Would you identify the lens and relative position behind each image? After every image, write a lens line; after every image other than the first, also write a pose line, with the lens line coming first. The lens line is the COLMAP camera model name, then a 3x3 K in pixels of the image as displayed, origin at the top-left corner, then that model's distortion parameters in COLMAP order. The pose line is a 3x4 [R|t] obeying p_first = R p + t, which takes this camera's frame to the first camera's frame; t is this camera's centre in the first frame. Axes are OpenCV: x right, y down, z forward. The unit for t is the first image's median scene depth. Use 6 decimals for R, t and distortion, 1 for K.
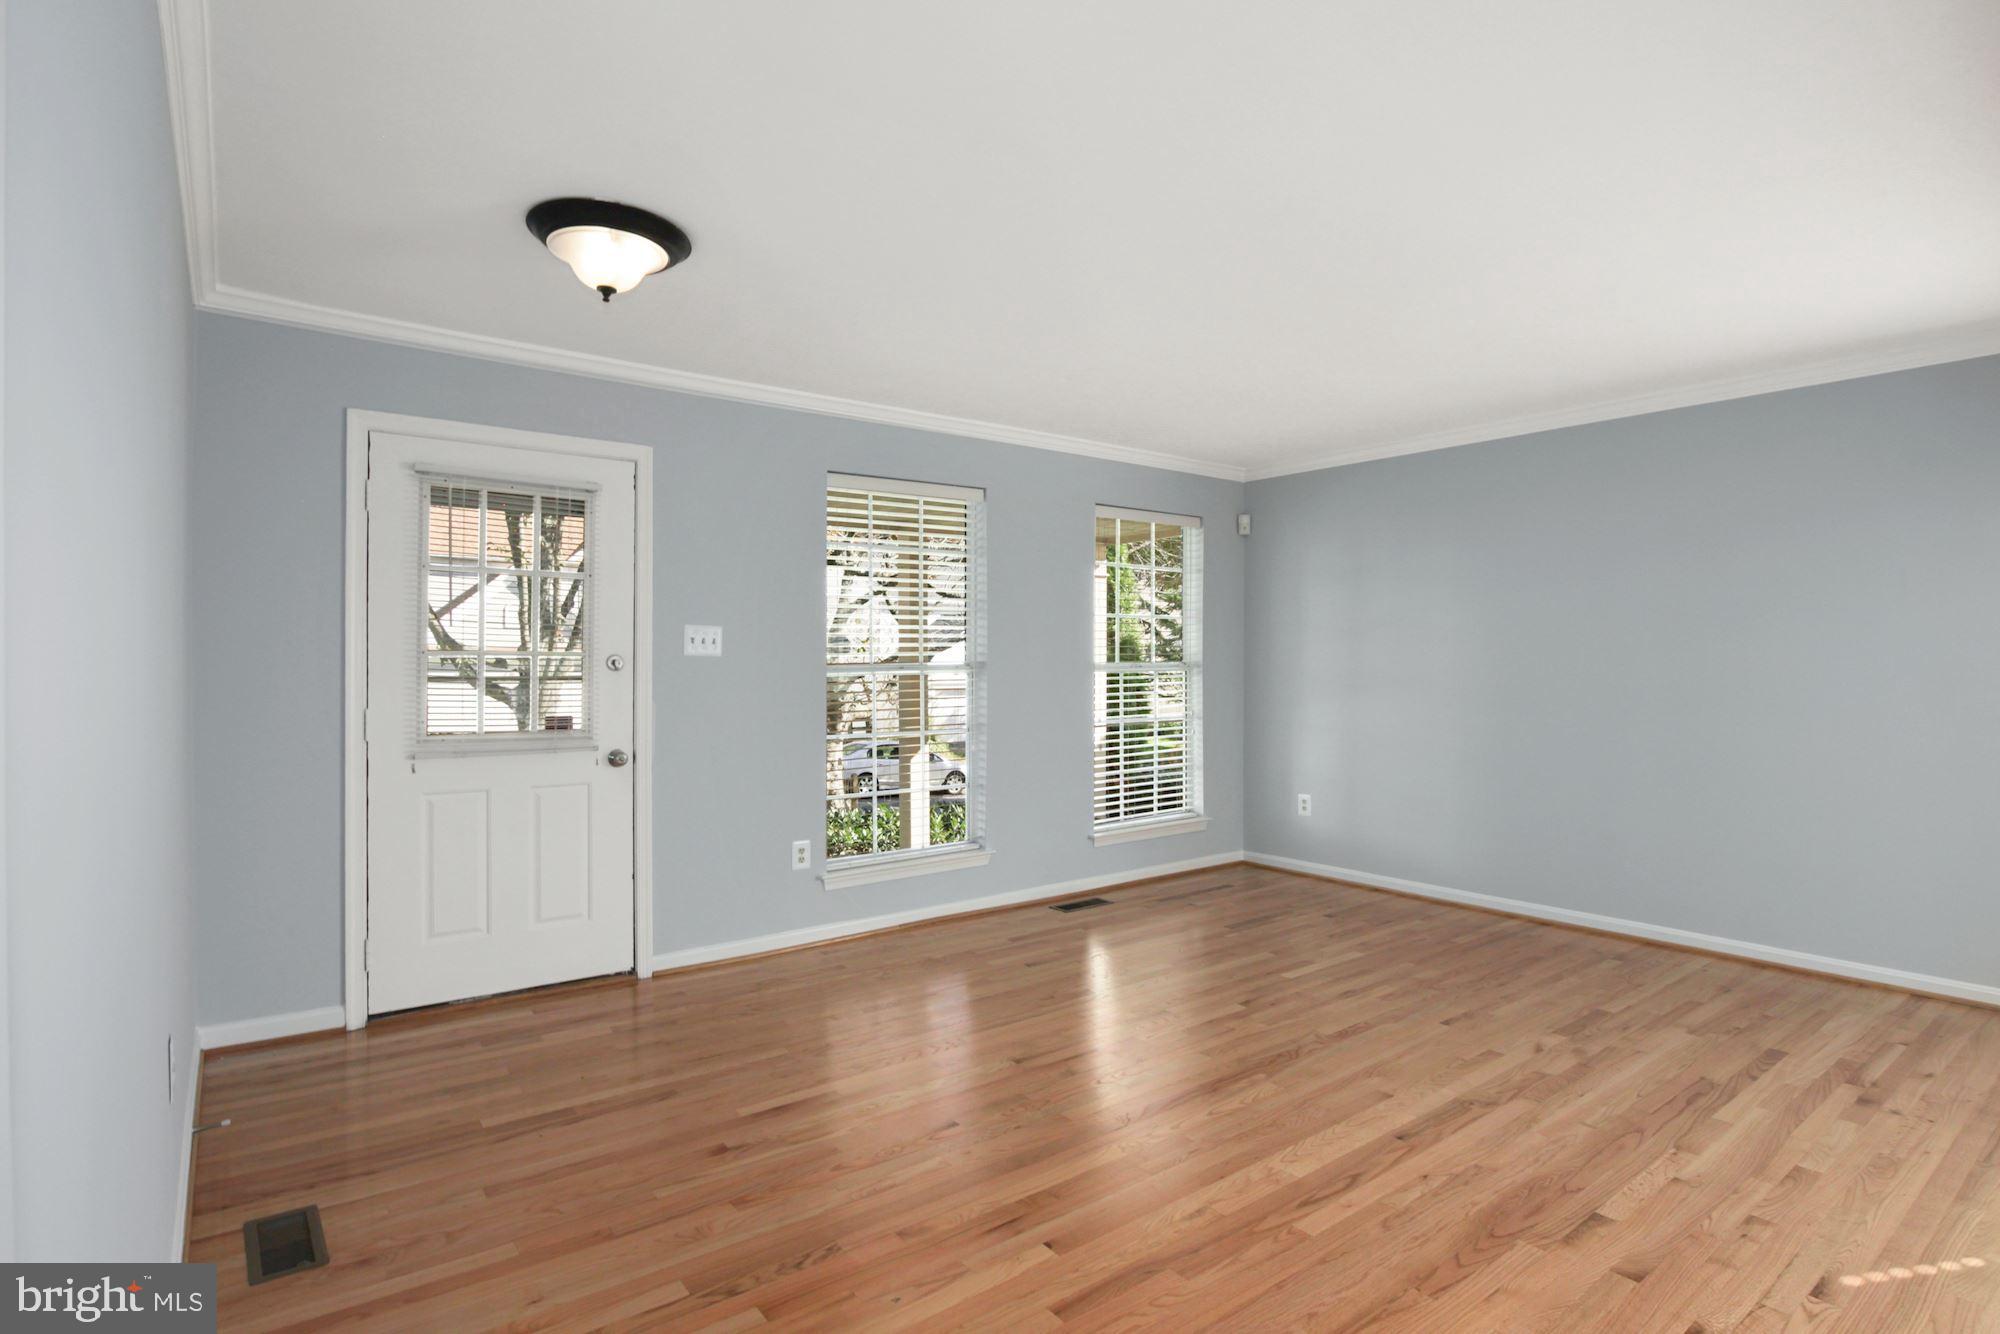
lens RADIAL K [[1004.2, 0, 1015.8], [0, 1004.2, 638.1], [0, 0, 1]] dist [-0.023488, 0.000713]
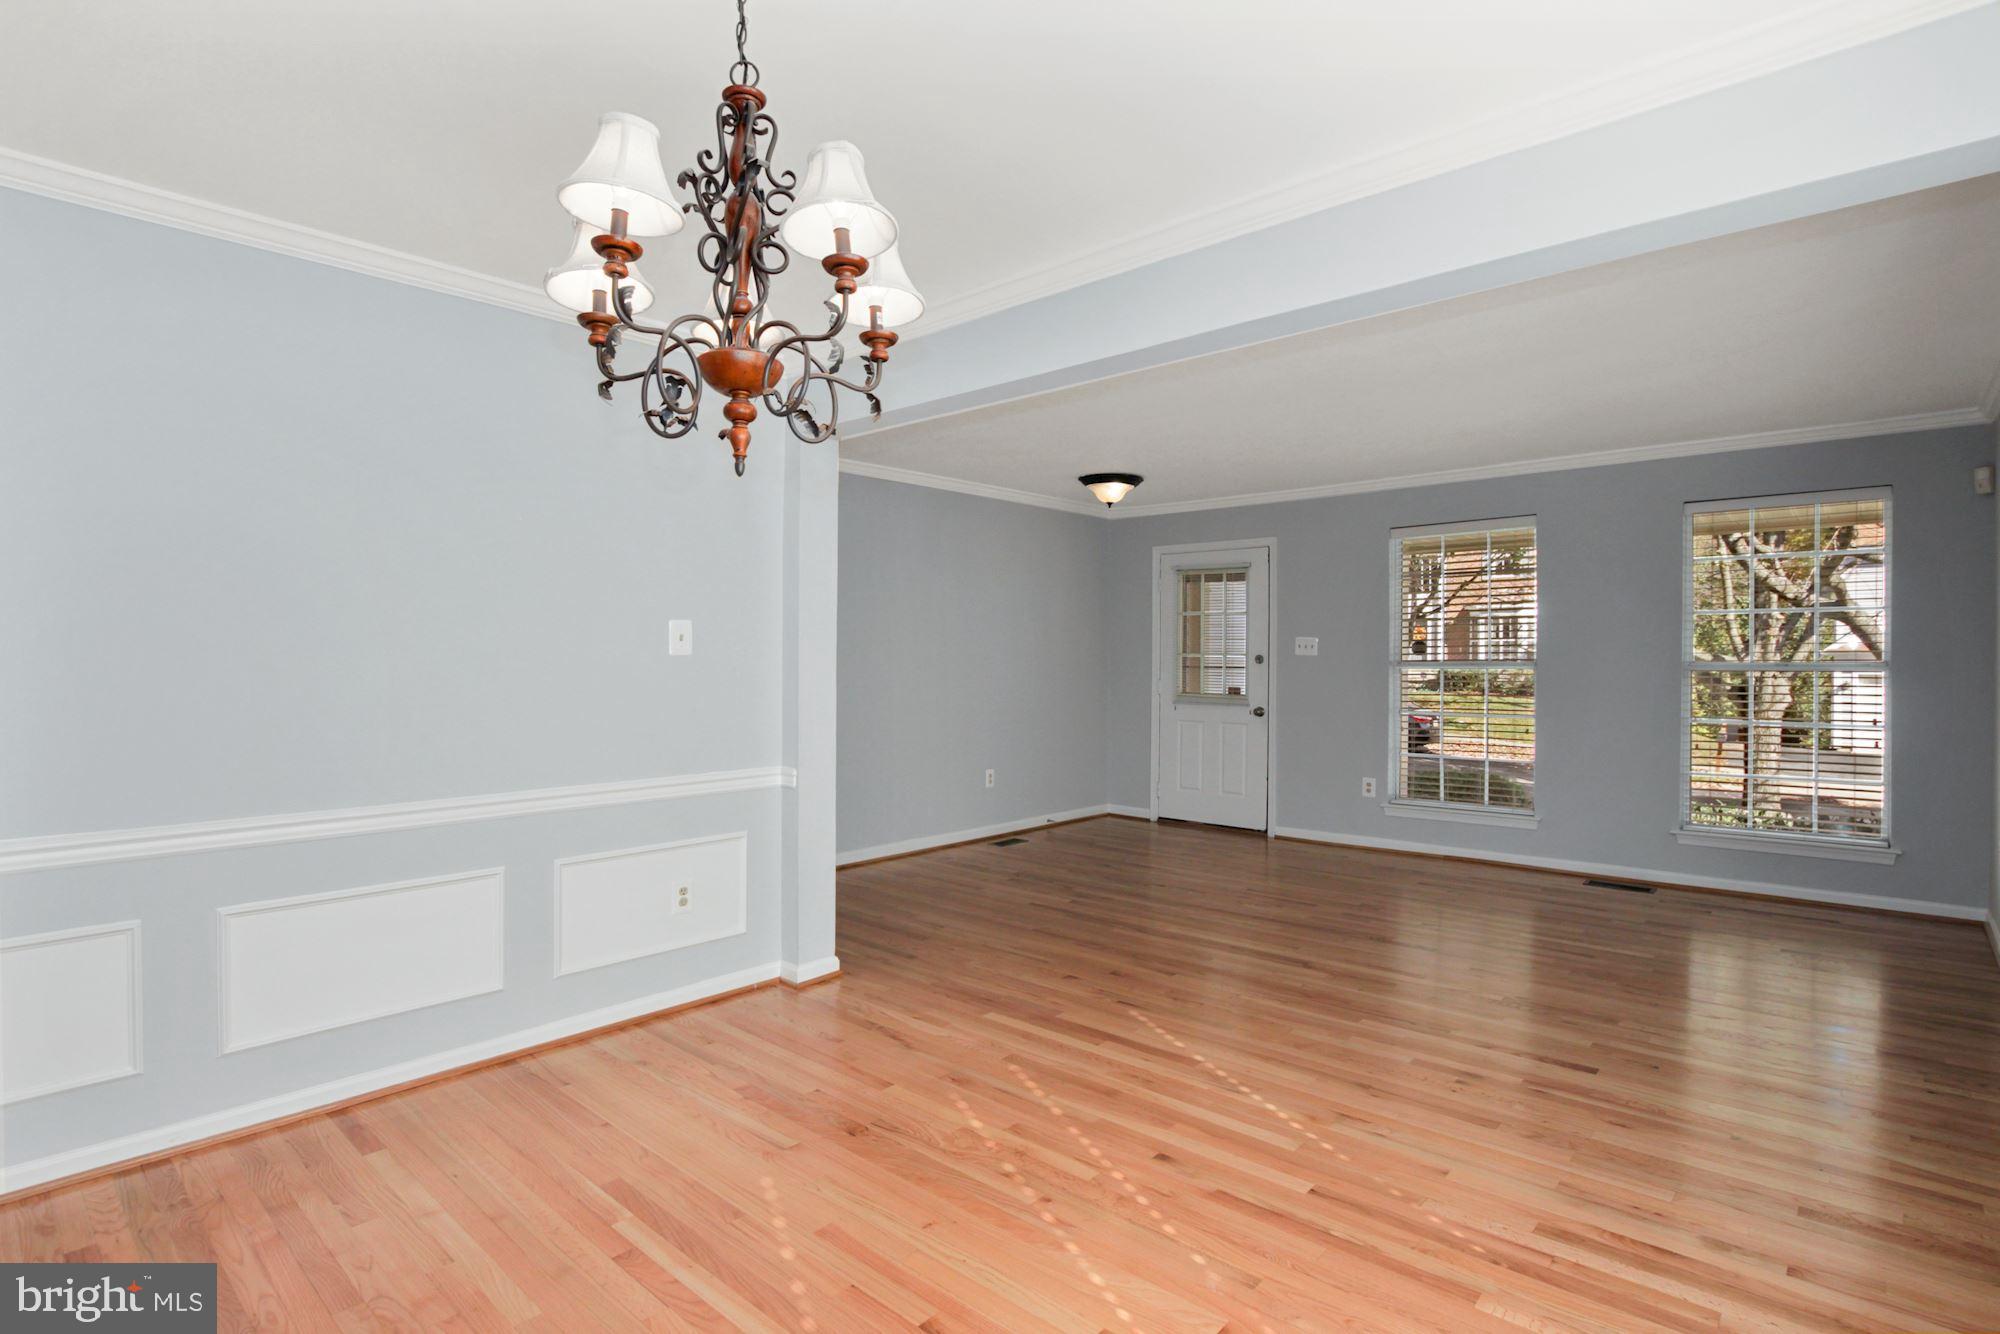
lens RADIAL K [[1004.2, 0, 1015.8], [0, 1004.2, 638.1], [0, 0, 1]] dist [-0.023488, 0.000713]
pose [[0.194981, -0.014646, -0.980698, 1.281248], [0.023464, 0.999672, -0.010264, -0.005089], [0.980526, -0.021010, 0.195260, 0.212256]]
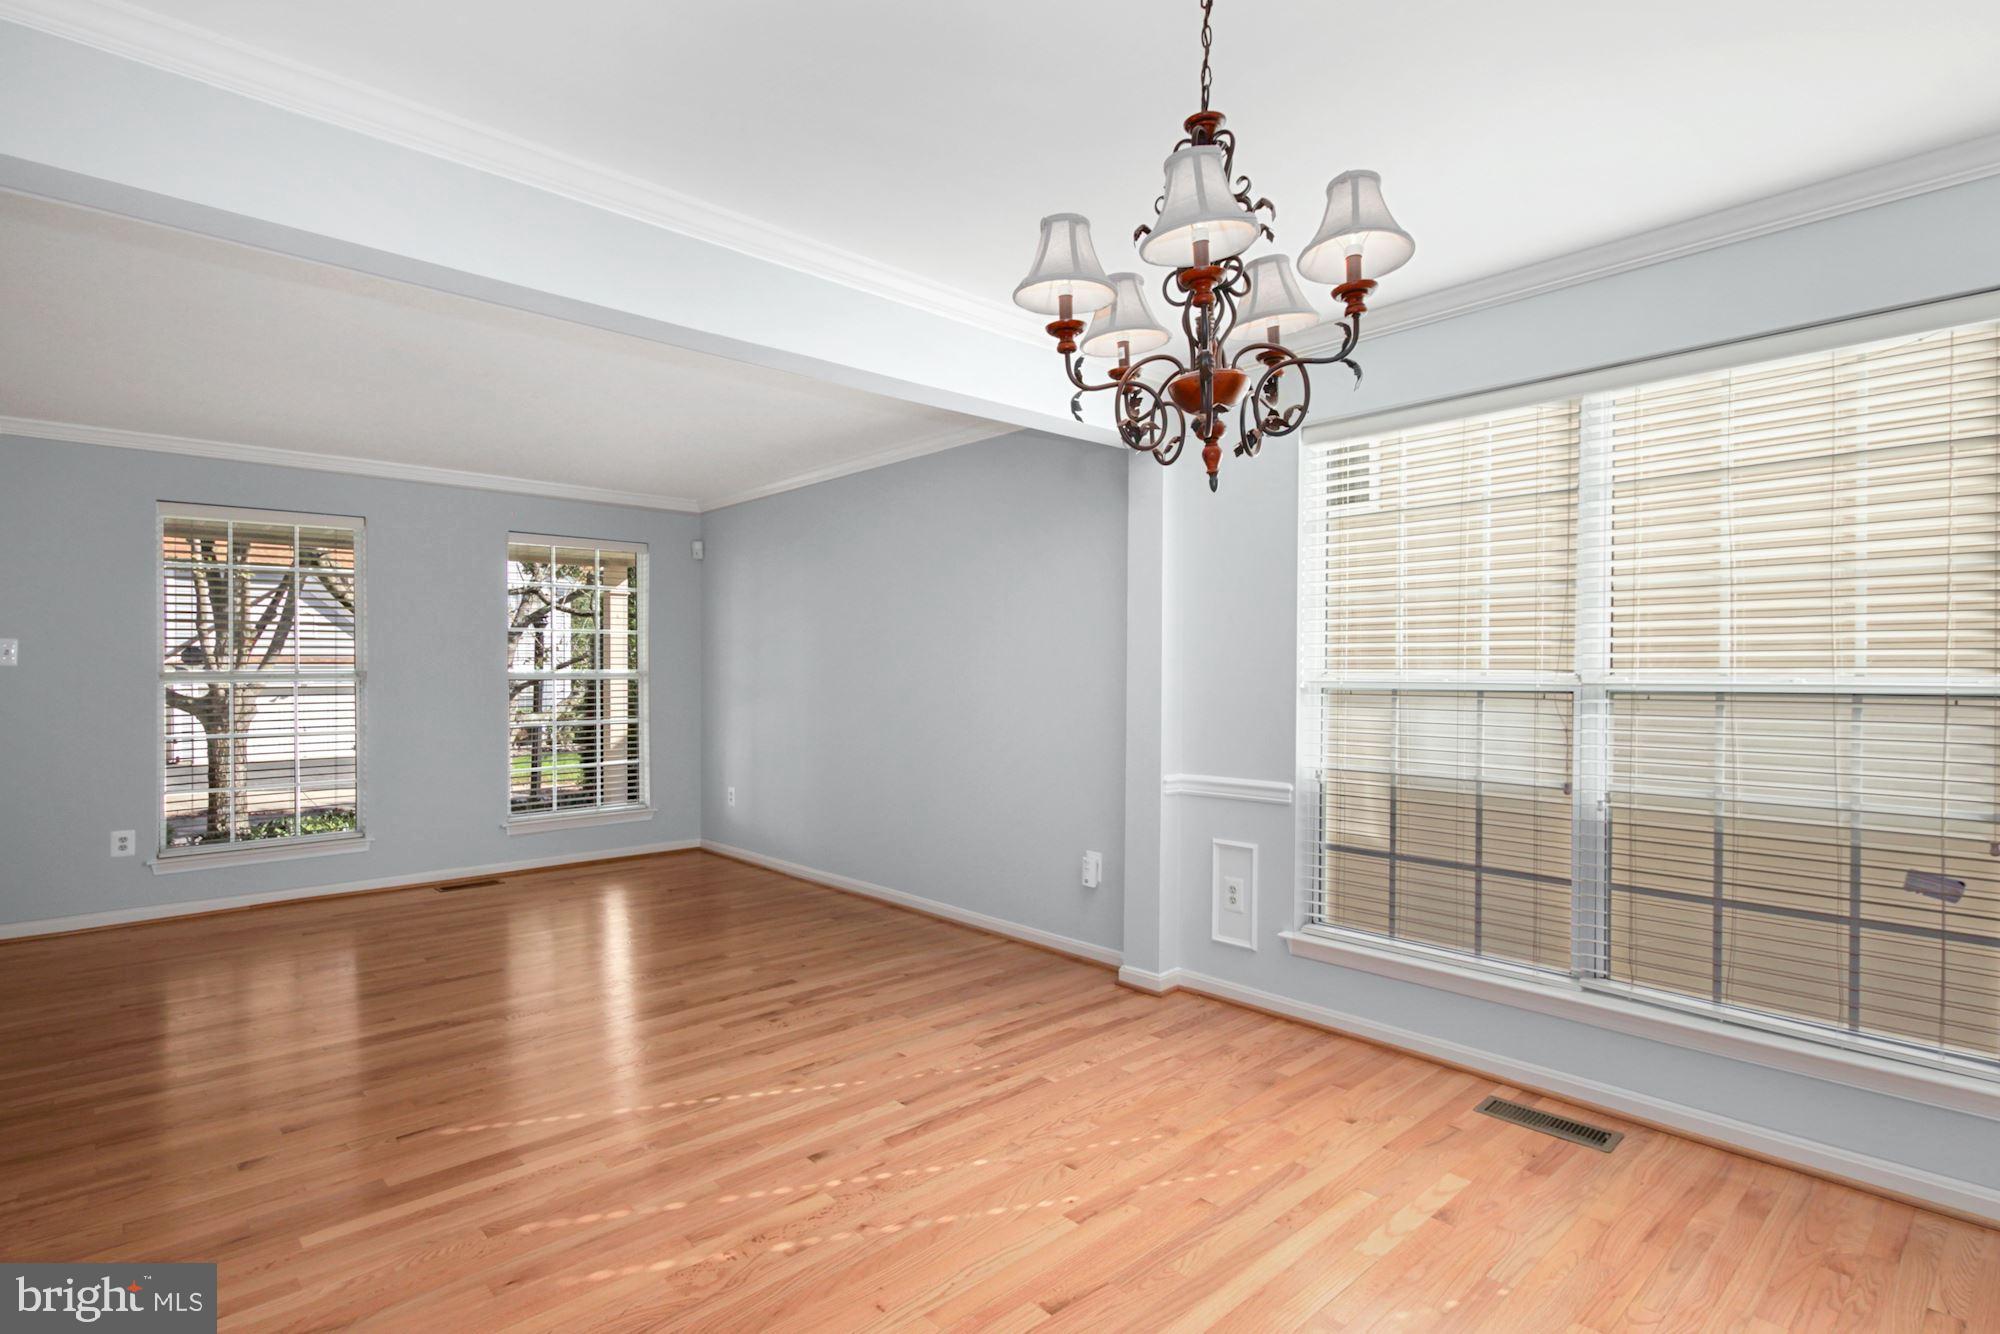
lens RADIAL K [[993.4, 0, 1000.0], [0, 993.4, 667.0], [0, 0, 1]] dist [0.017711, 0.000333]
pose [[0.995071, 0.004037, 0.099078, 0.719773], [-0.006368, 0.999710, 0.023220, -0.015128], [-0.098956, -0.023736, 0.994809, -0.237925]]
